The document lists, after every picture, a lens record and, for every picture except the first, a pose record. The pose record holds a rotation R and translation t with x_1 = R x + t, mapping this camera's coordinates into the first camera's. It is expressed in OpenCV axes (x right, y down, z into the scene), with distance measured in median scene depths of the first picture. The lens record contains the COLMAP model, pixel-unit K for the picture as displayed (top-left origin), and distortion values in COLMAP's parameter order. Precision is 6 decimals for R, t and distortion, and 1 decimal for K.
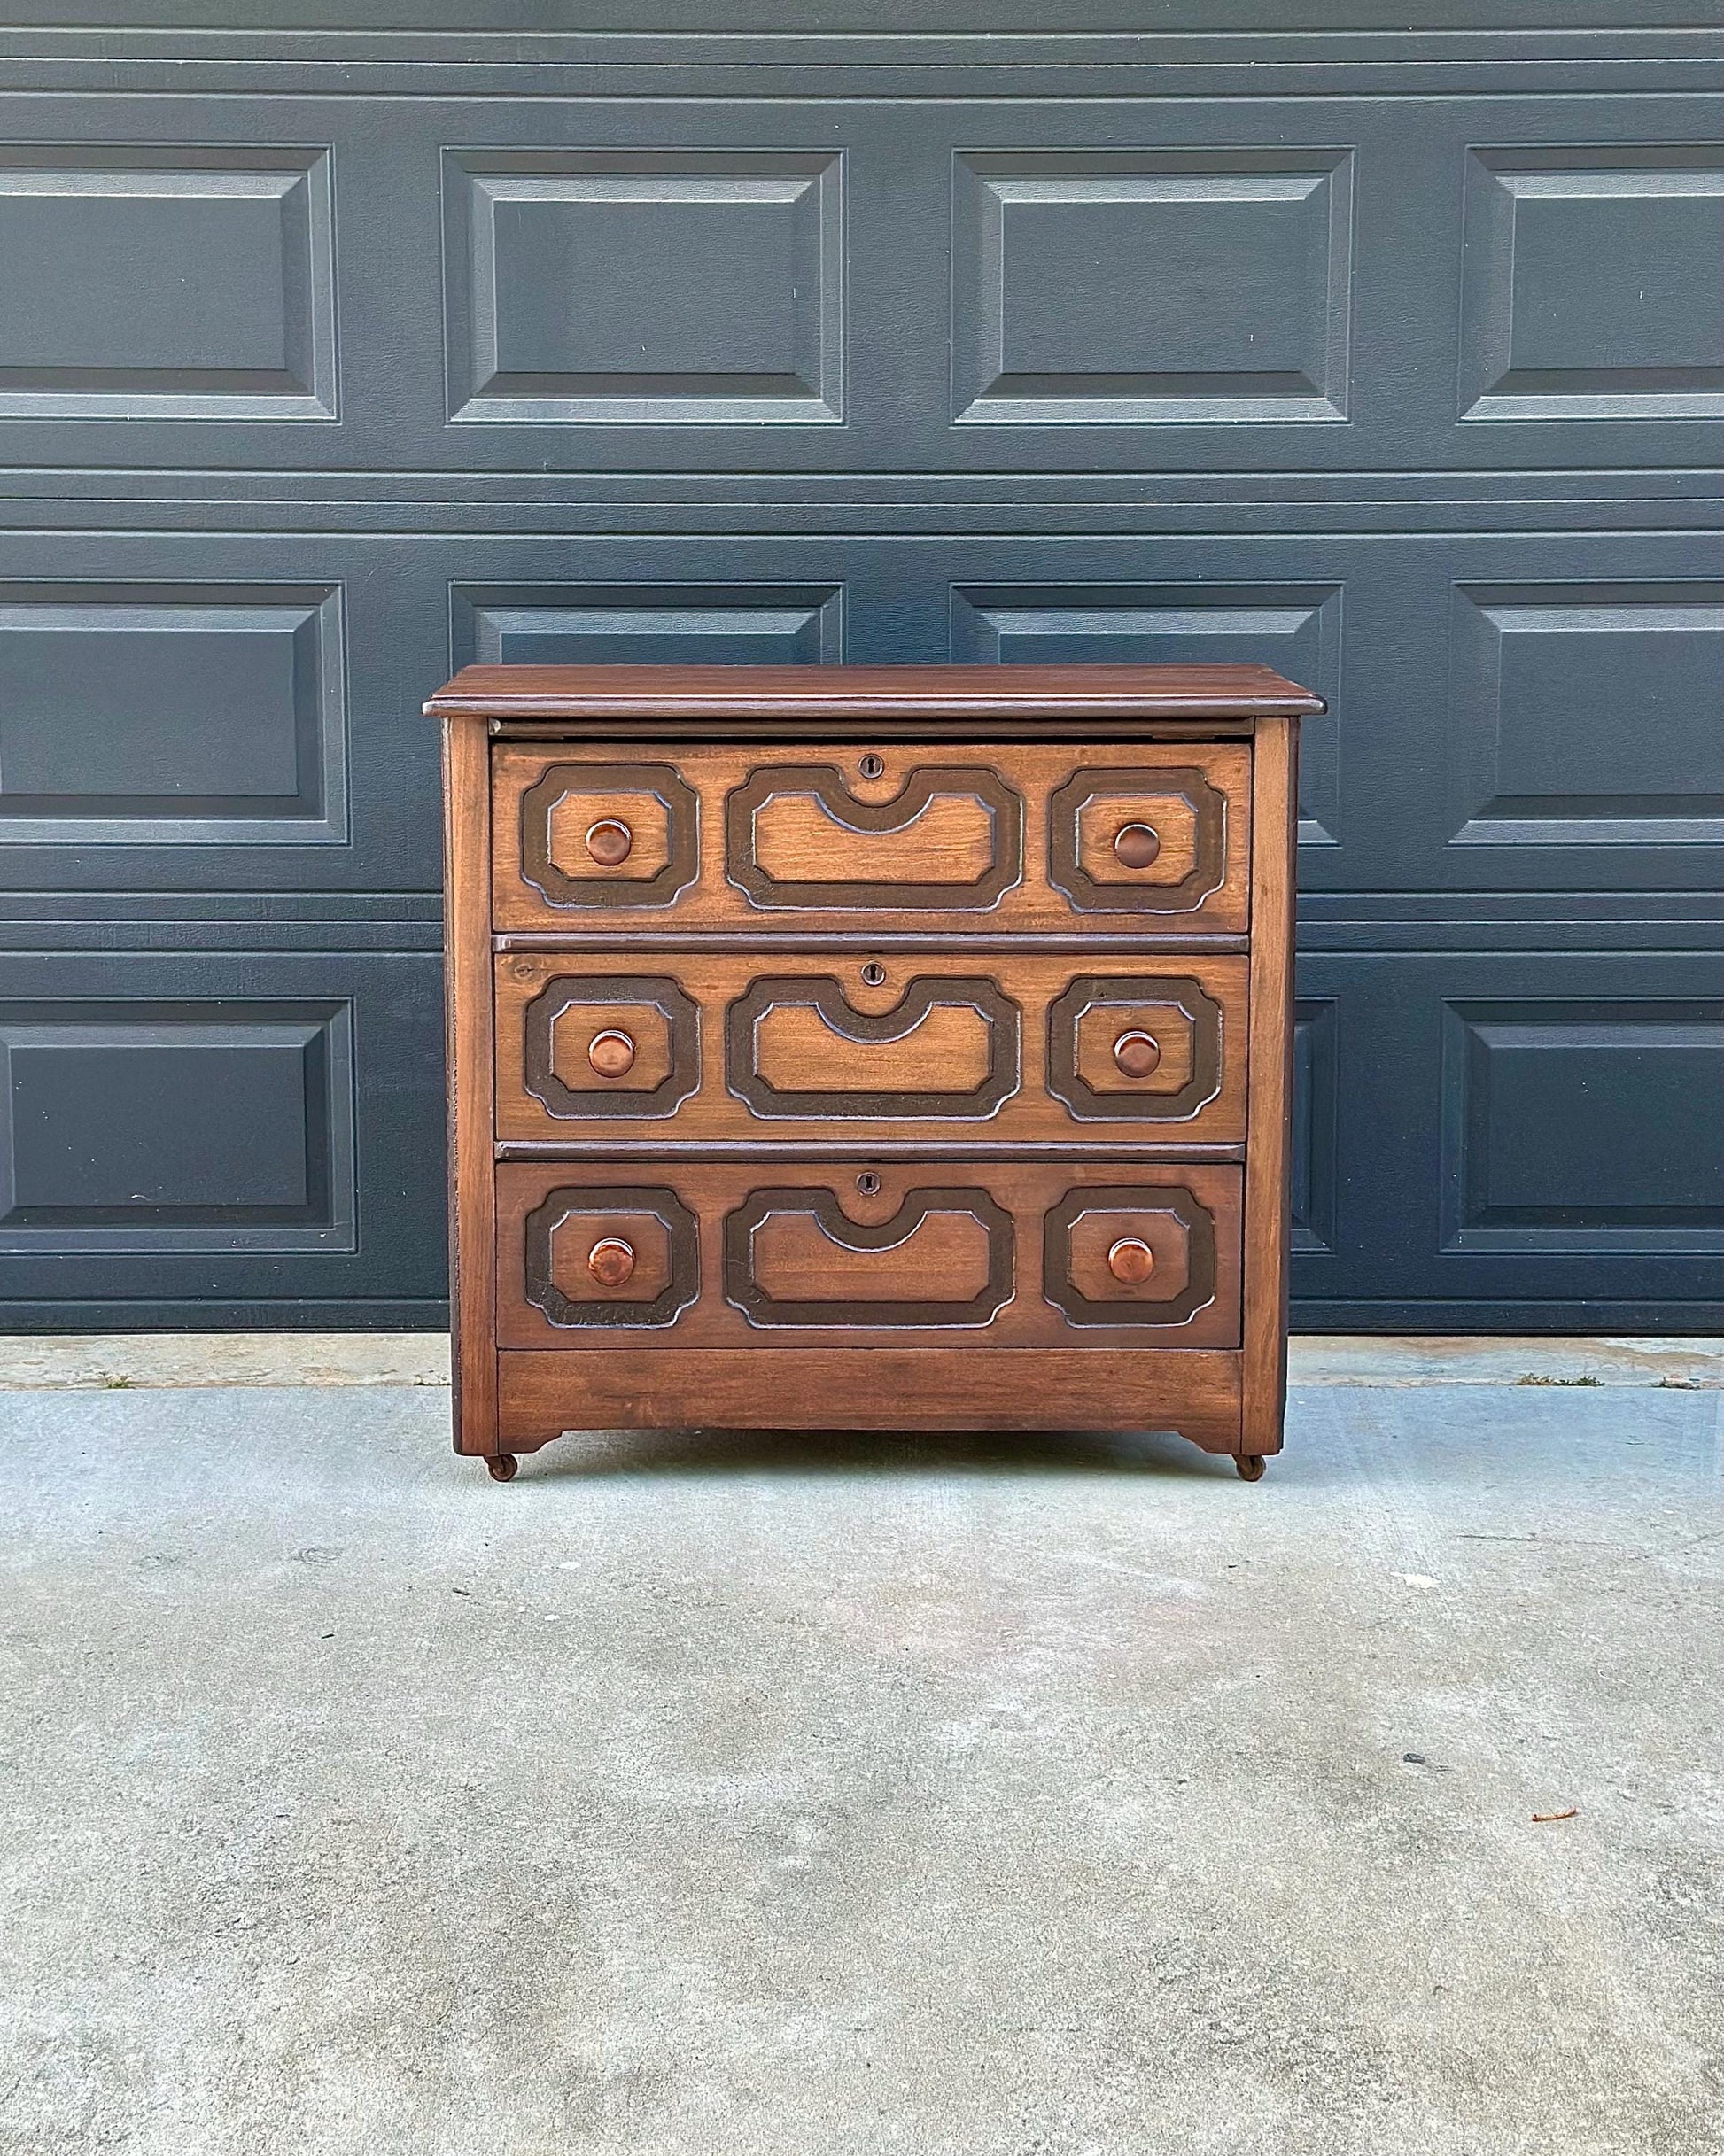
lens RADIAL K [[3313.6, 0, 862.4], [0, 3313.6, 889.0], [0, 0, 1]] dist [0.152165, -0.087557]
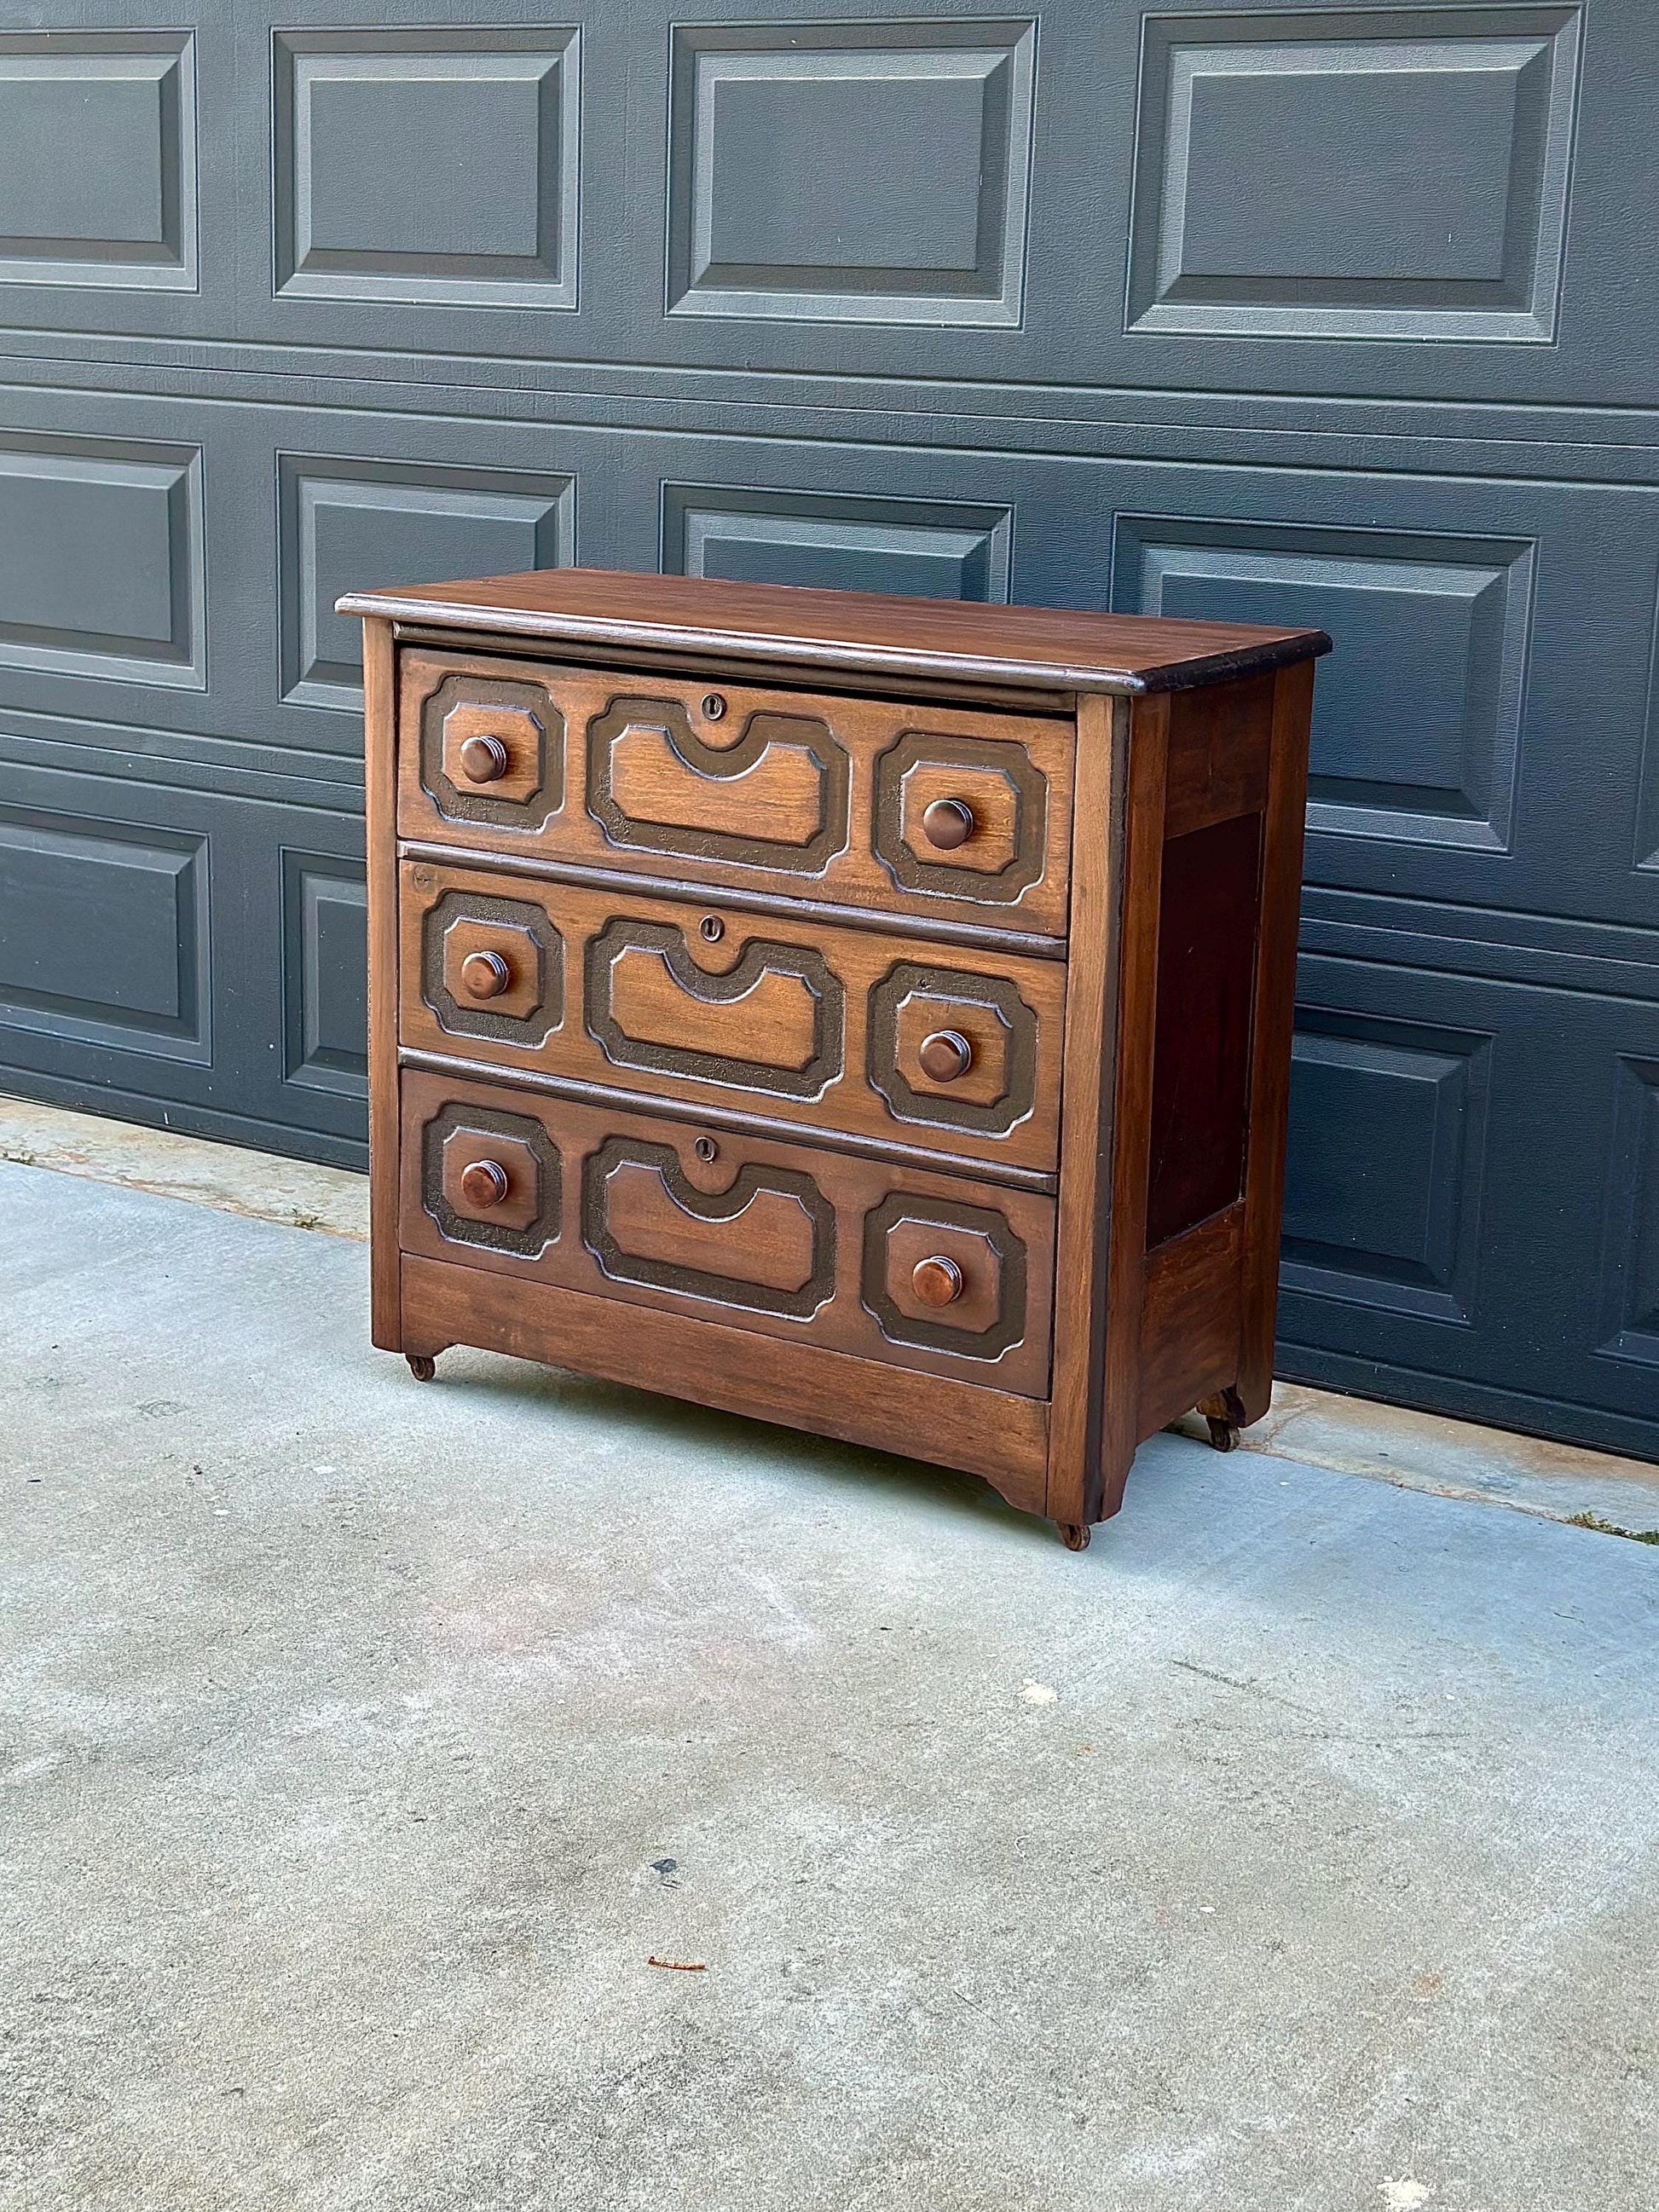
lens RADIAL K [[3285.0, 0, 827.2], [0, 3285.0, 1004.0], [0, 0, 1]] dist [0.151298, -0.037991]
pose [[0.835541, 0.141448, -0.530908, 0.524909], [-0.101250, 0.989384, 0.104252, -0.053294], [0.540018, -0.033353, 0.840993, 0.236731]]
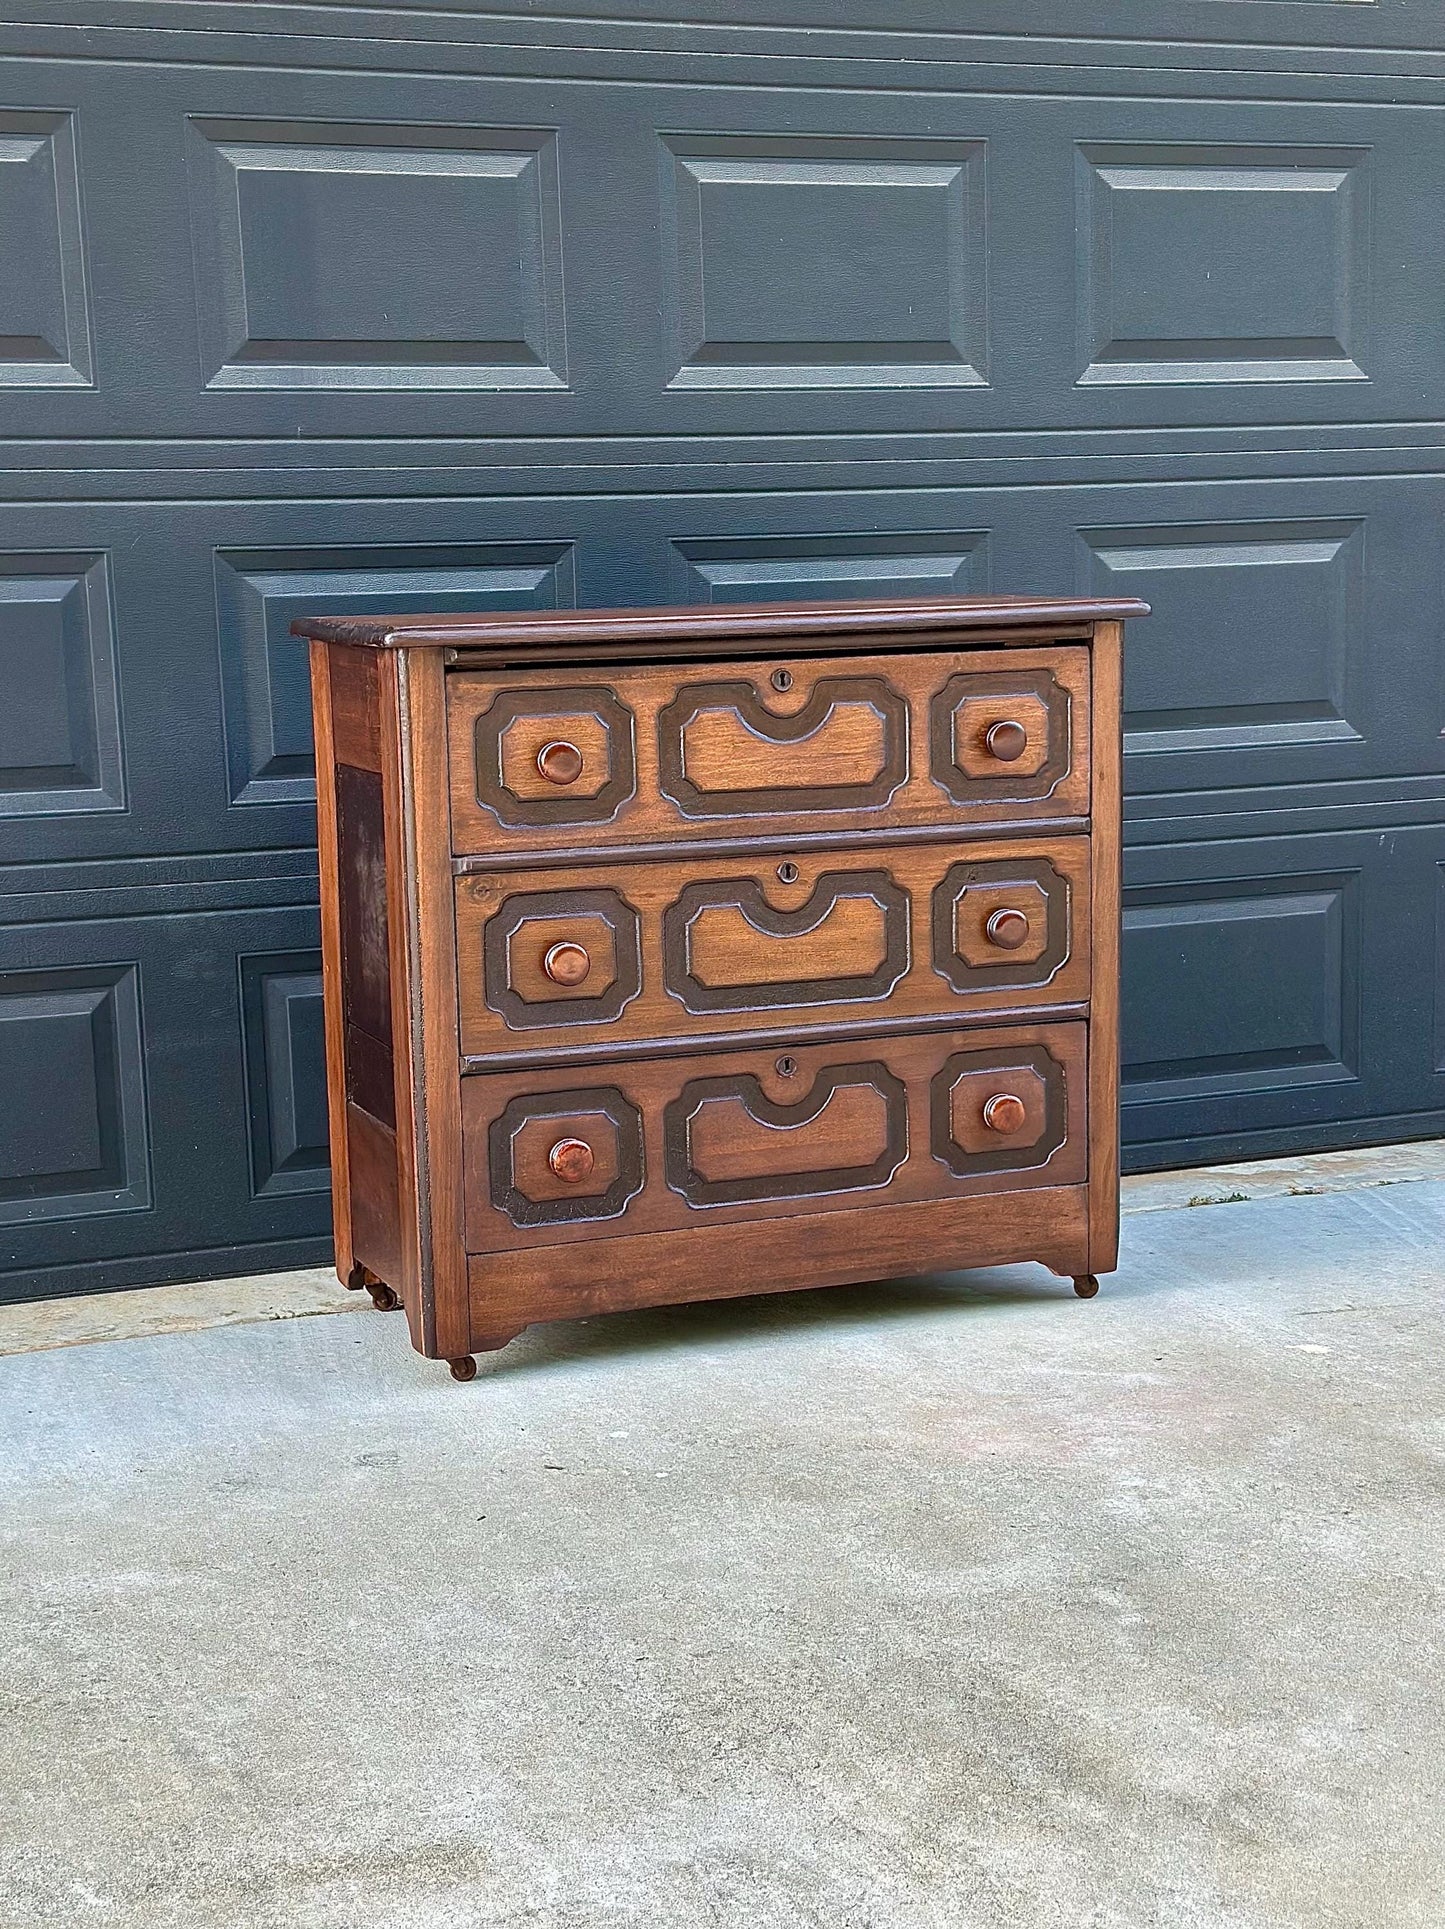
lens RADIAL K [[2860.0, 0, 707.0], [0, 2860.0, 1030.8], [0, 0, 1]] dist [0.147102, -0.043272]
pose [[0.931309, -0.084832, 0.354214, -0.359216], [0.075850, 0.996349, 0.039195, 0.038412], [-0.356246, -0.009635, 0.934343, 0.128065]]
